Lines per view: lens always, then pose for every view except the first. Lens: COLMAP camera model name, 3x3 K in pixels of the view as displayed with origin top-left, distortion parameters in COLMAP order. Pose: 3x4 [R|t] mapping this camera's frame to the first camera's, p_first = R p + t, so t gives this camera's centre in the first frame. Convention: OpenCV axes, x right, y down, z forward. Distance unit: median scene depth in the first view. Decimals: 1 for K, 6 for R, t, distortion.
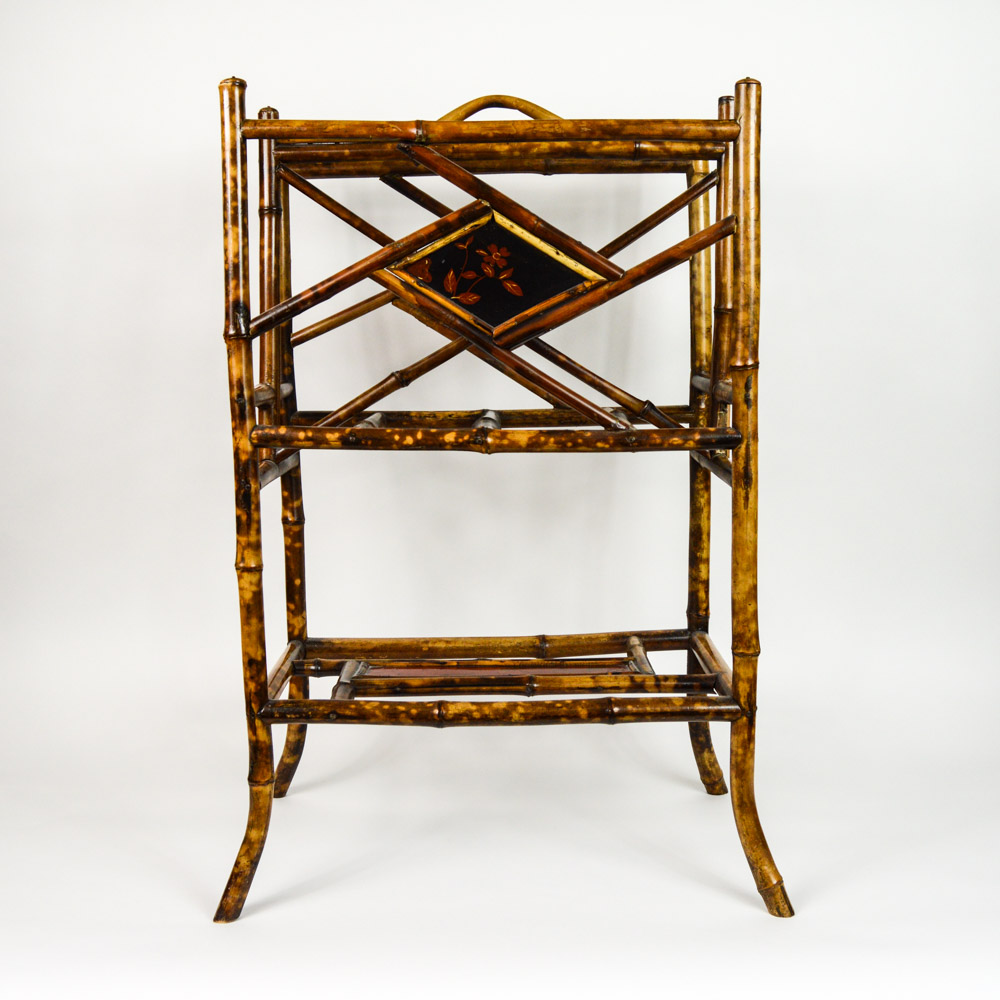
lens RADIAL K [[1373.5, 0, 500.0], [0, 1373.5, 500.0], [0, 0, 1]] dist [0.000644, -0.028597]
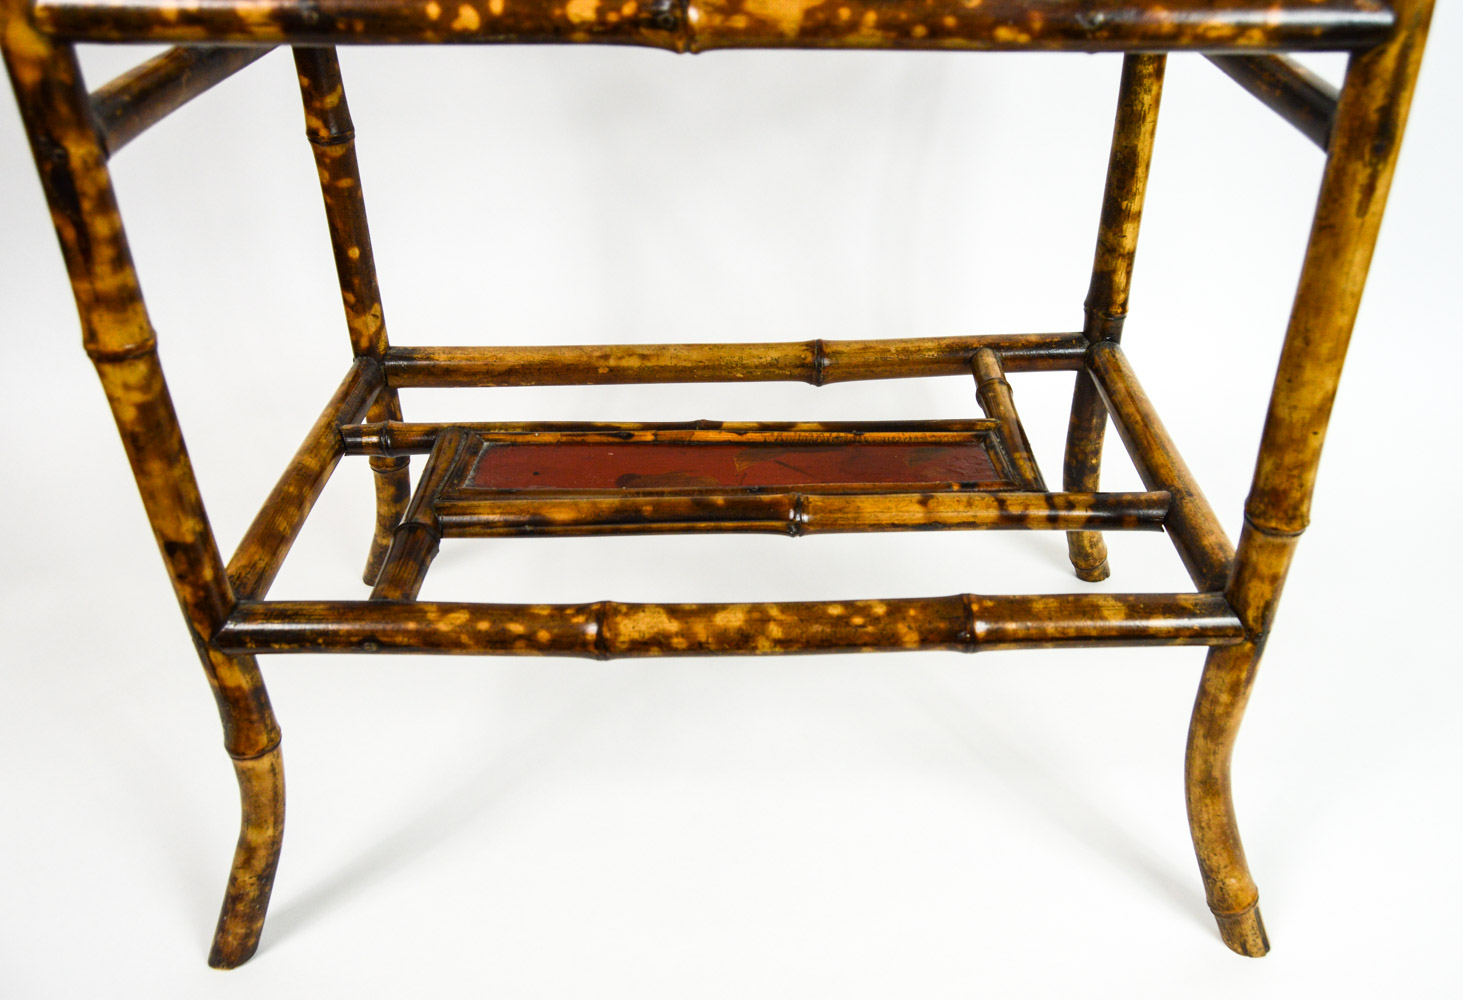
lens RADIAL K [[1215.7, 0, 762.6], [0, 1215.7, 499.7], [0, 0, 1]] dist [-0.086091, 0.006622]
pose [[0.999983, 0.004989, 0.002853, 0.008820], [-0.005729, 0.904961, 0.425455, -0.056940], [-0.000459, -0.425465, 0.904975, 0.608990]]
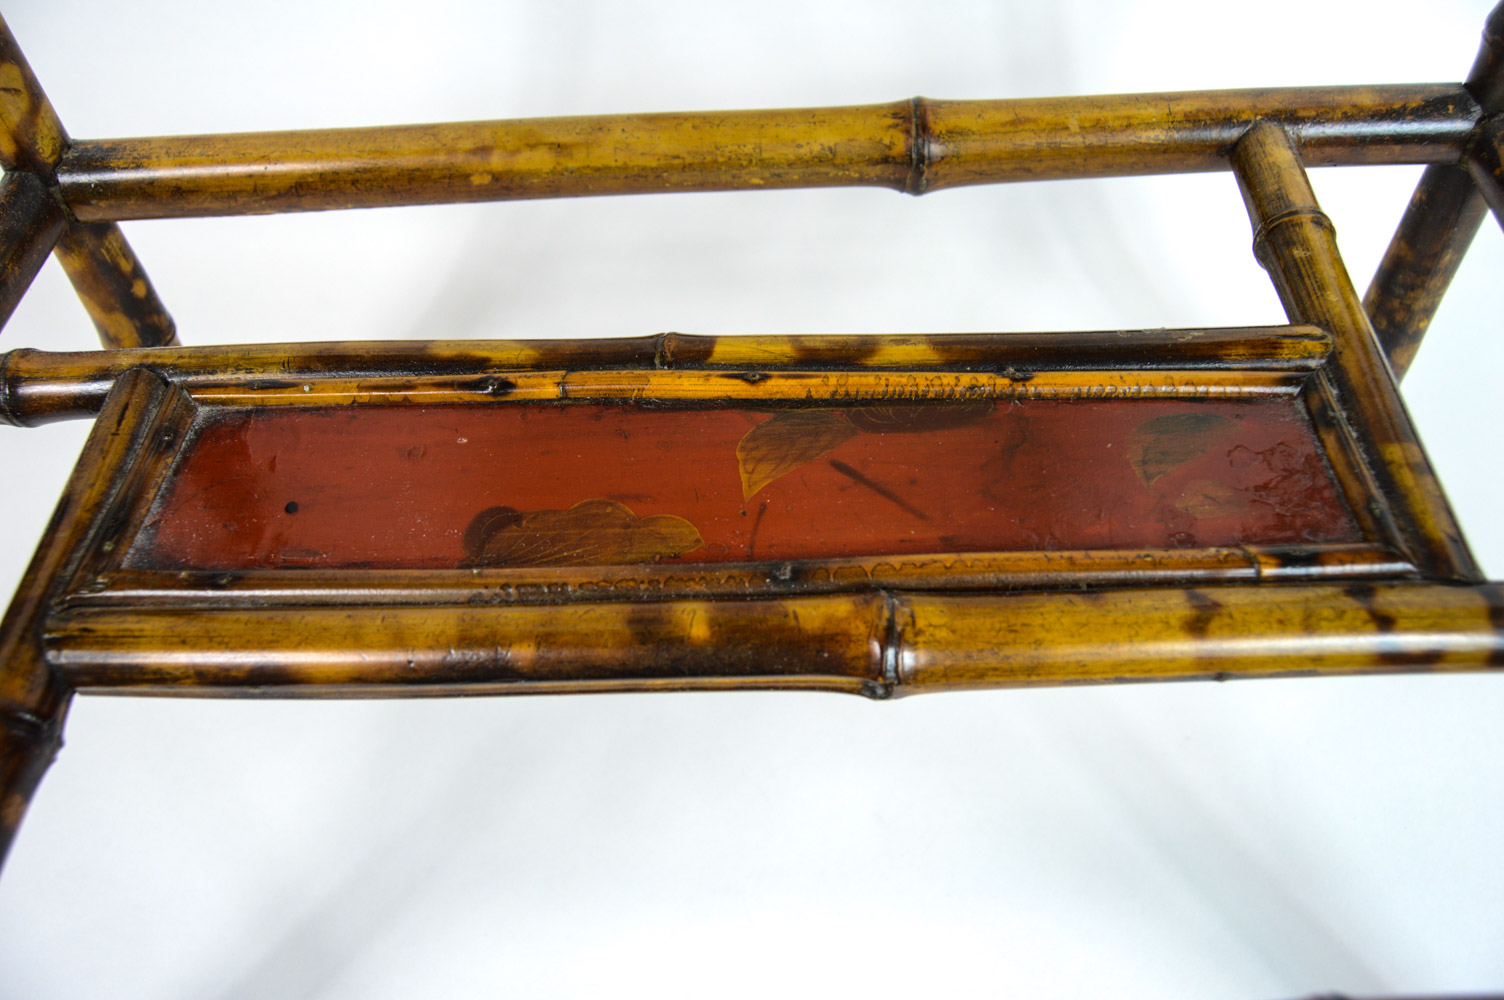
lens RADIAL K [[1153.3, 0, 752.0], [0, 1153.3, 500.0], [0, 0, 1]] dist [-0.085985, 0.010819]
pose [[0.999034, 0.000905, -0.043938, 0.009984], [0.030229, 0.711542, 0.701993, -0.002796], [0.031899, -0.702643, 0.710827, 0.897638]]
